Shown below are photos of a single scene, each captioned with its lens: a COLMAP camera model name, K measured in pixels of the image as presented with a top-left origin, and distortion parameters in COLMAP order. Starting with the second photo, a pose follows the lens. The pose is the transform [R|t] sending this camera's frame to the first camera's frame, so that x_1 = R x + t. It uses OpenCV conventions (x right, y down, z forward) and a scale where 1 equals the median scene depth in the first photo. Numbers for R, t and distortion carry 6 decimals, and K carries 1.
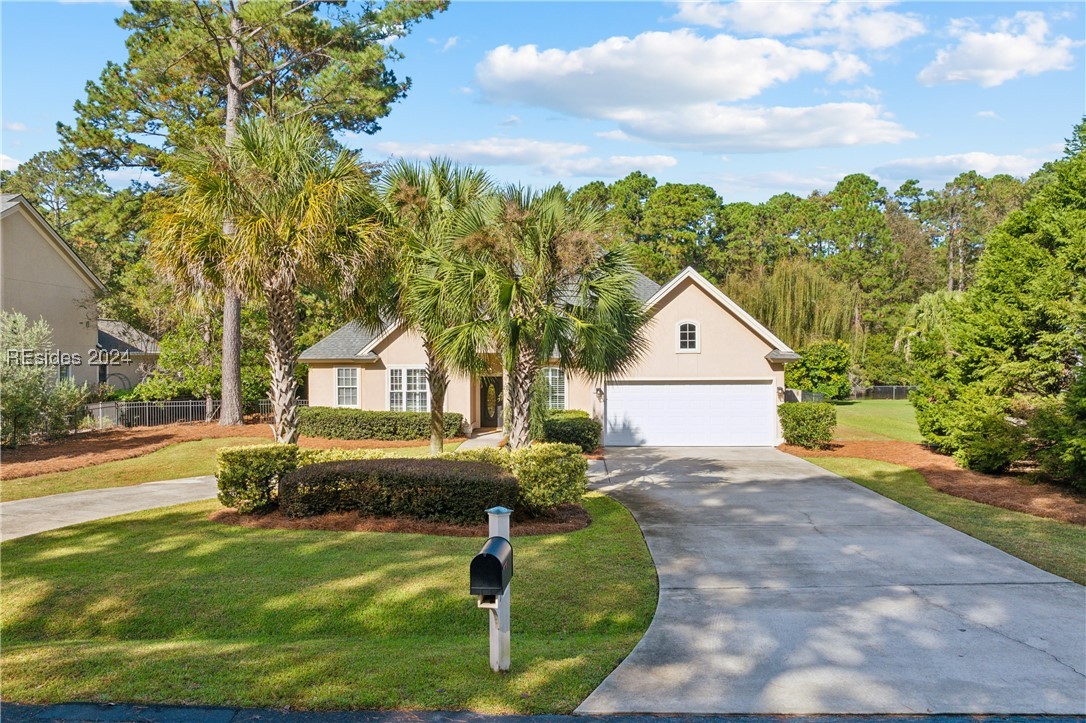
lens RADIAL K [[827.4, 0, 542.7], [0, 827.4, 385.0], [0, 0, 1]] dist [-0.000104, -0.000017]
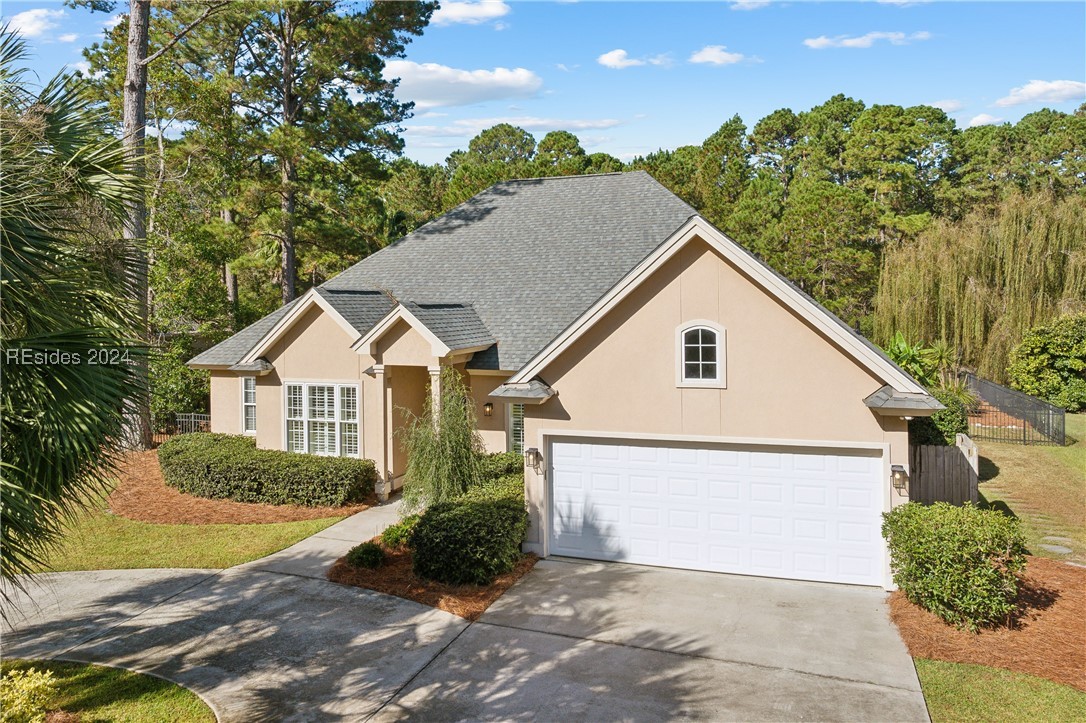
lens RADIAL K [[812.0, 0, 541.3], [0, 812.0, 312.5], [0, 0, 1]] dist [-0.034584, 0.001603]
pose [[0.954955, -0.002074, -0.296742, 0.193190], [-0.004898, 0.999729, -0.022751, -0.061076], [0.296709, 0.023179, 0.954686, 0.426502]]
